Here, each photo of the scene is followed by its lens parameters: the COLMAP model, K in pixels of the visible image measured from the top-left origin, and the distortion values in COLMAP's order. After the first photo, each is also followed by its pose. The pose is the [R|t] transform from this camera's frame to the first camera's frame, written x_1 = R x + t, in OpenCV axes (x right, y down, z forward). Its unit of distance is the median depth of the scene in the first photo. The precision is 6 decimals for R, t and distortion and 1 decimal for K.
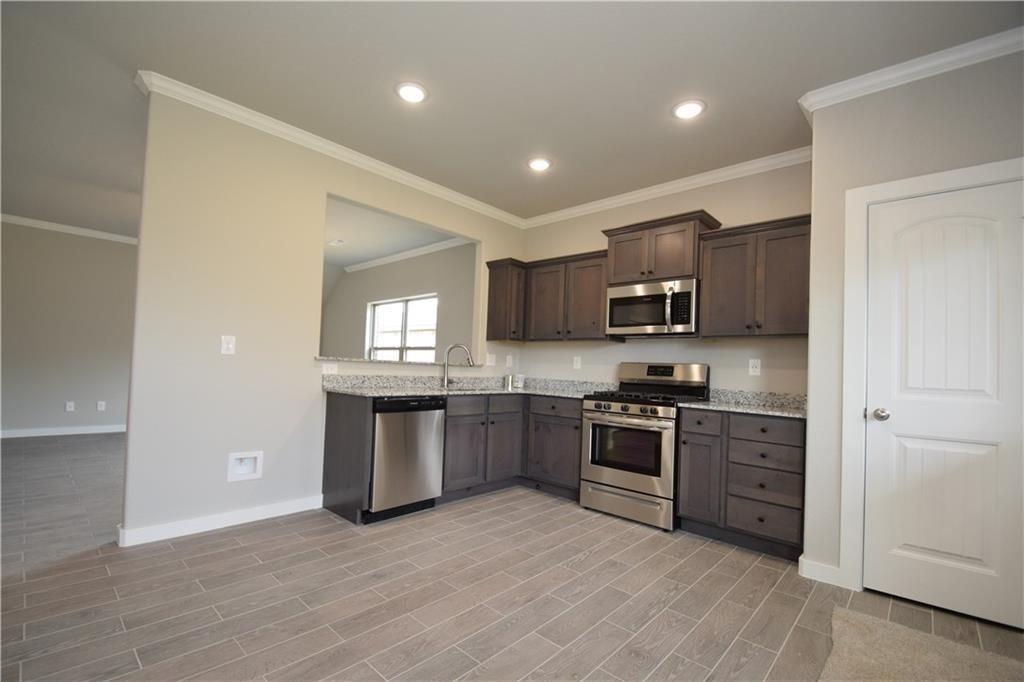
lens RADIAL K [[456.0, 0, 509.0], [0, 456.0, 357.1], [0, 0, 1]] dist [0.000026, -0.011299]
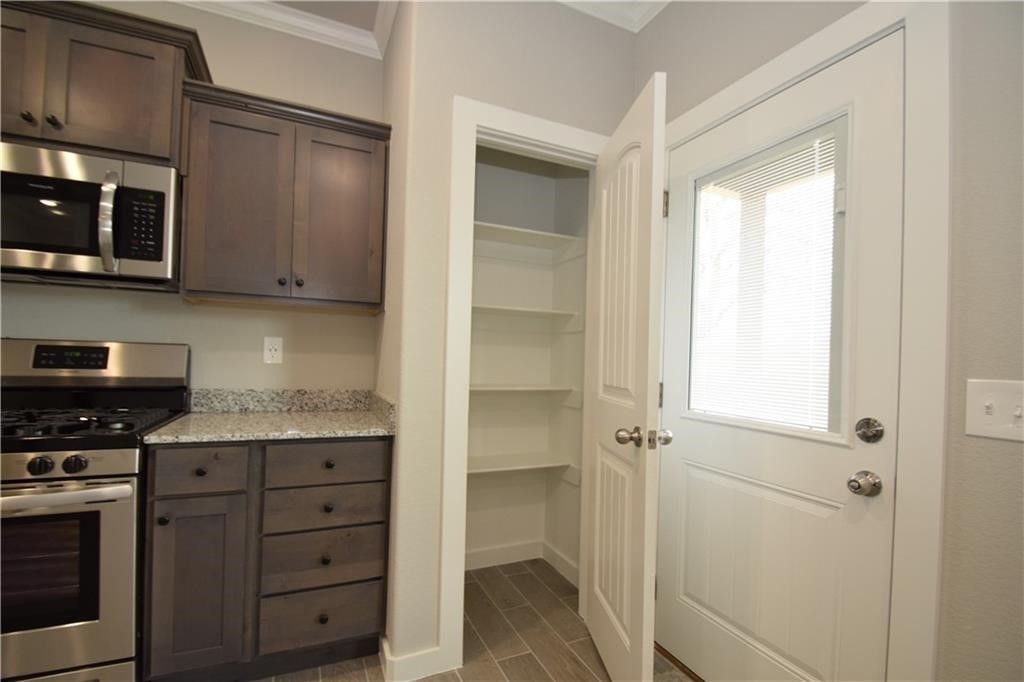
lens RADIAL K [[456.0, 0, 509.0], [0, 456.0, 357.1], [0, 0, 1]] dist [0.000026, -0.011299]
pose [[0.397768, -0.021203, 0.917241, 0.111867], [-0.039551, 0.998407, 0.040231, -0.006372], [-0.916633, -0.052281, 0.396296, 0.511237]]
